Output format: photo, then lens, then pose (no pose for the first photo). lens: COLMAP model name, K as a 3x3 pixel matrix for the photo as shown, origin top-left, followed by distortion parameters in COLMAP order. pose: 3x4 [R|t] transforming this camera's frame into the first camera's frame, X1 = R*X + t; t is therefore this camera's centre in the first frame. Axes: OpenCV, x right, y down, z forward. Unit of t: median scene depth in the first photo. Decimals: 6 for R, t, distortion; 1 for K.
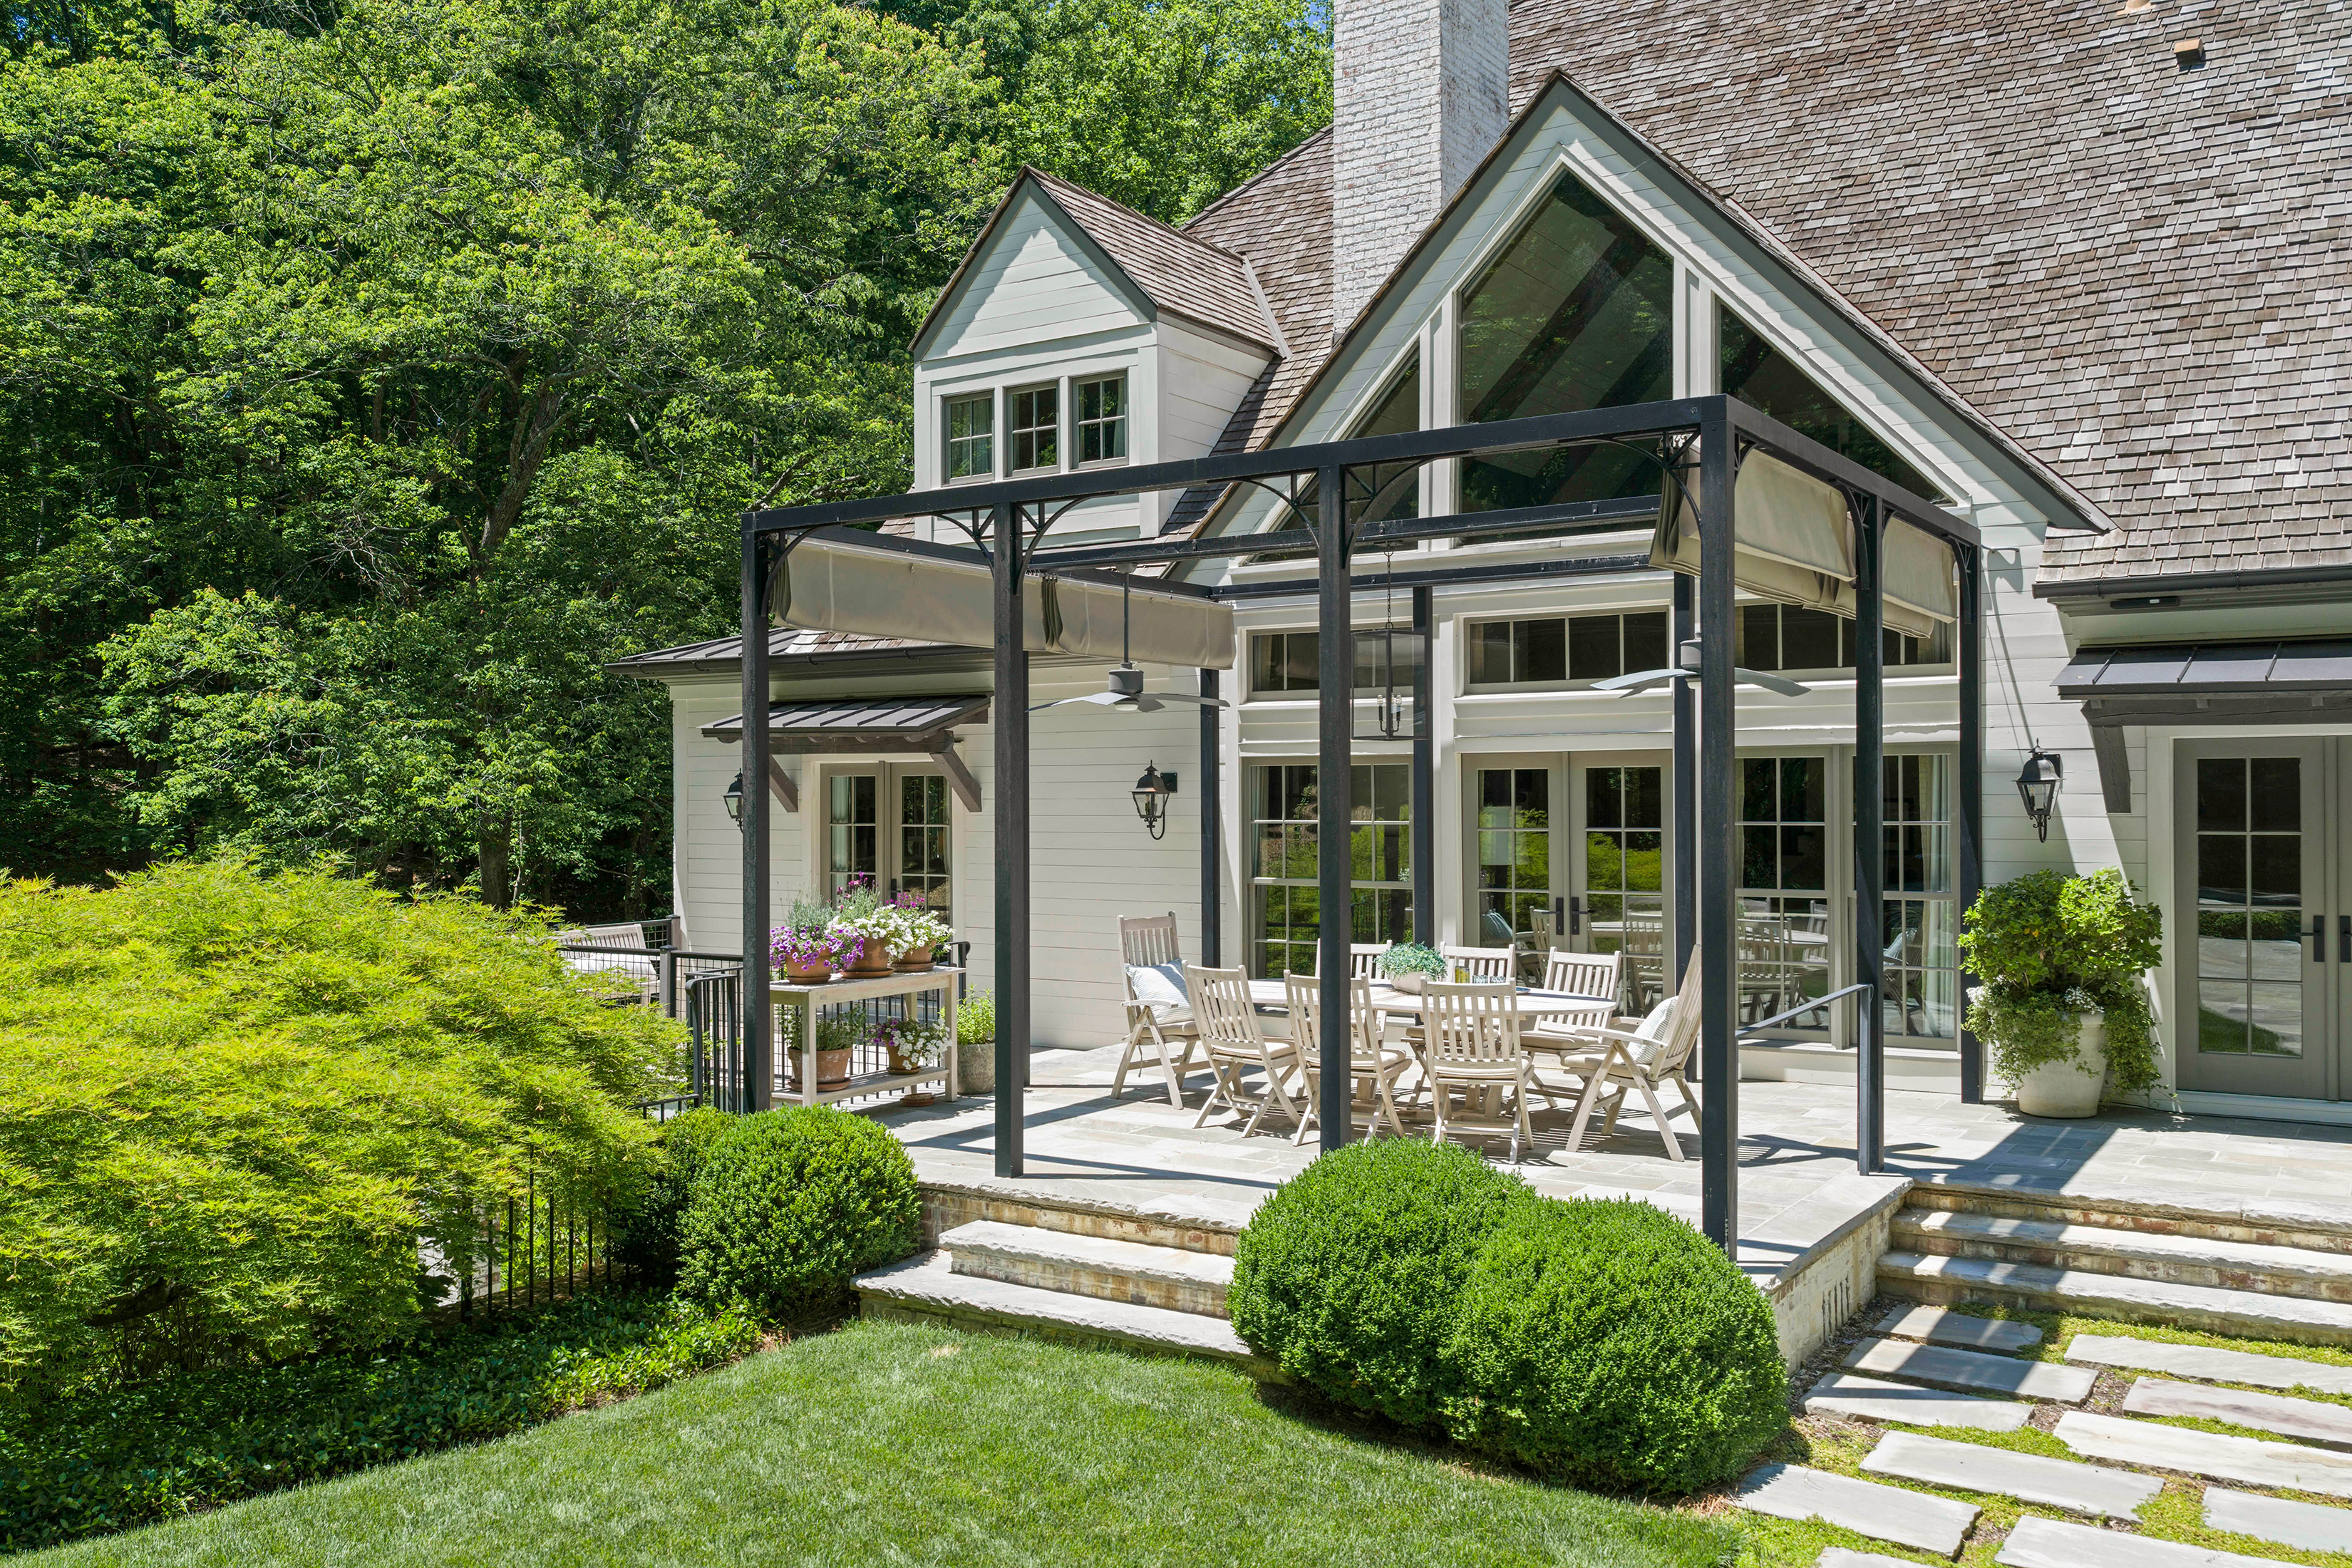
lens RADIAL K [[1949.4, 0, 1132.3], [0, 1949.4, 785.2], [0, 0, 1]] dist [0.008135, -0.008383]
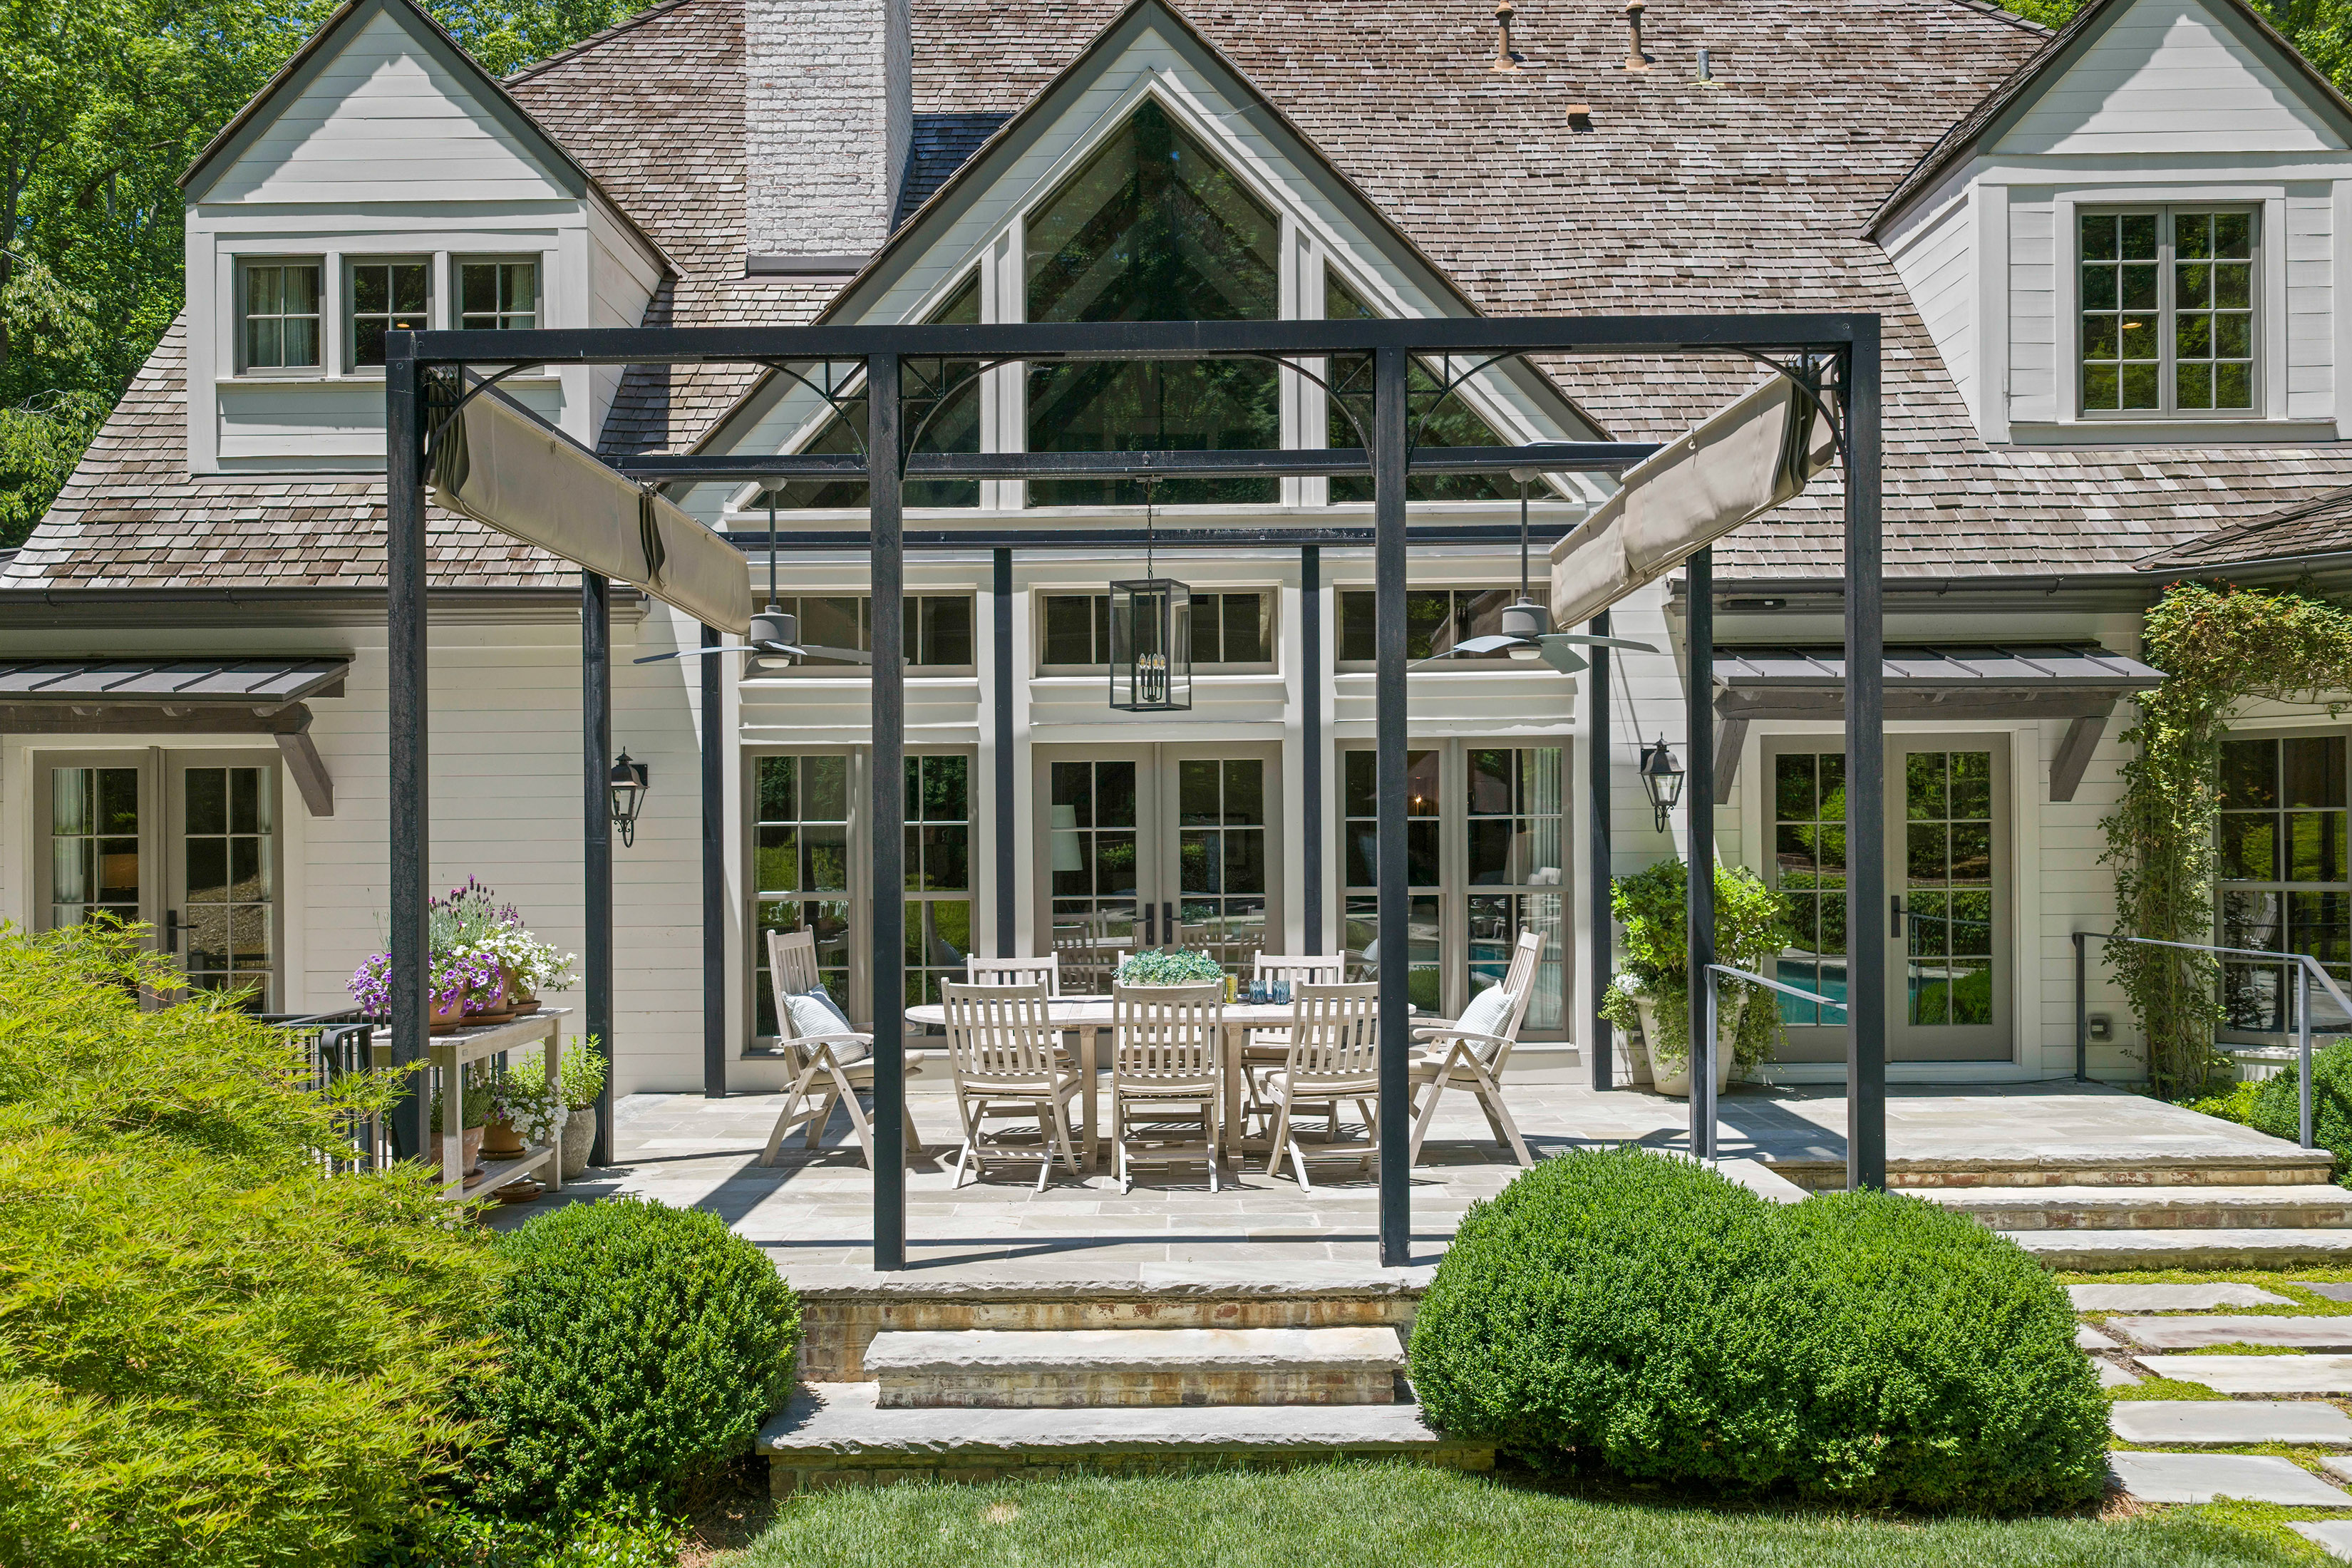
lens RADIAL K [[1988.3, 0, 1171.5], [0, 1988.3, 837.9], [0, 0, 1]] dist [0.012635, -0.017226]
pose [[0.832887, -0.000151, 0.553444, -0.294763], [0.000501, 1.000000, -0.000480, 0.028776], [-0.553444, 0.000677, 0.832886, 0.236653]]
